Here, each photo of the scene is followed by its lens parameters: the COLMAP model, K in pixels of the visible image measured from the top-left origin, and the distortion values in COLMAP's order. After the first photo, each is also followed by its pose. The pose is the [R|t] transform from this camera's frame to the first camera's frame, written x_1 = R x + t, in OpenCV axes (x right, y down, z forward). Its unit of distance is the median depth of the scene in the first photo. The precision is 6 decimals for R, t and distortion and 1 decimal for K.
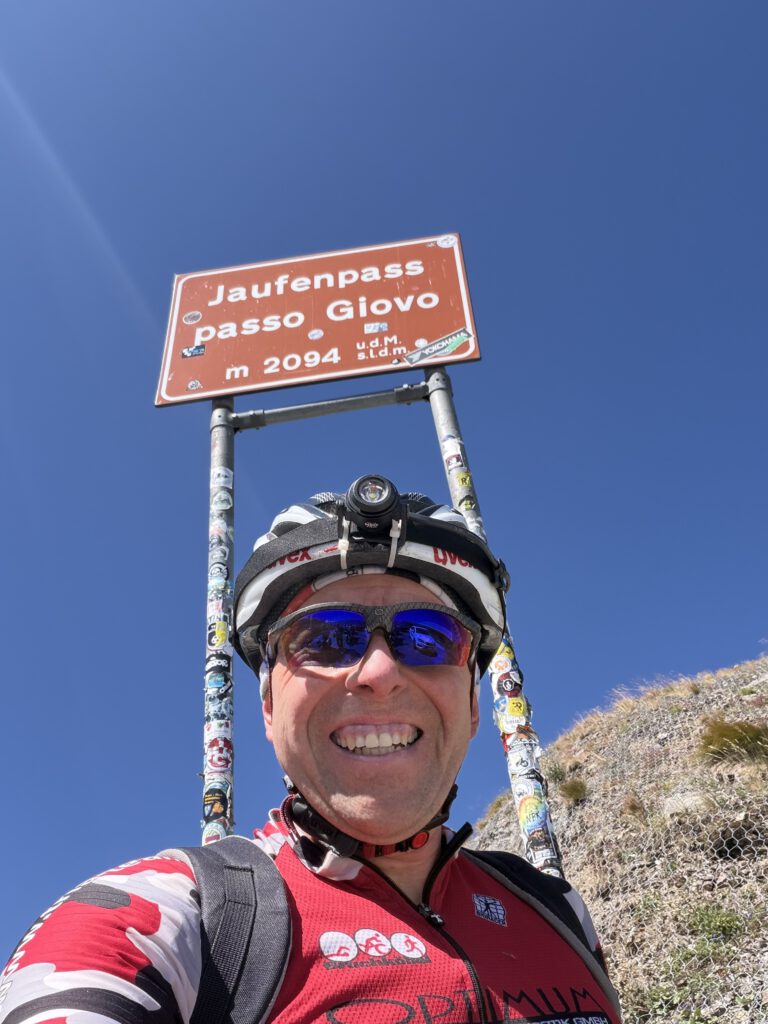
lens RADIAL K [[915.4, 0, 366.7], [0, 915.4, 517.5], [0, 0, 1]] dist [-0.009101, -0.011475]
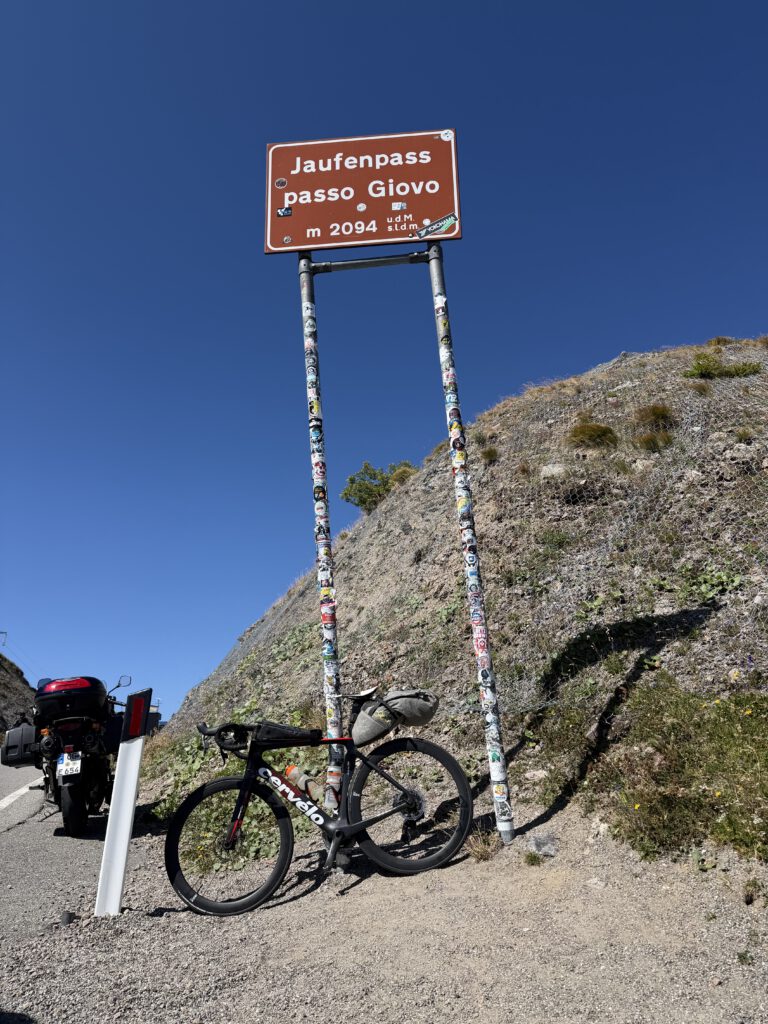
lens RADIAL K [[715.5, 0, 375.4], [0, 715.5, 514.0], [0, 0, 1]] dist [0.028008, -0.007532]
pose [[0.997764, 0.036304, 0.056124, -0.081494], [-0.055945, 0.913067, 0.403953, -0.216521], [-0.036580, -0.406190, 0.913056, -0.373544]]
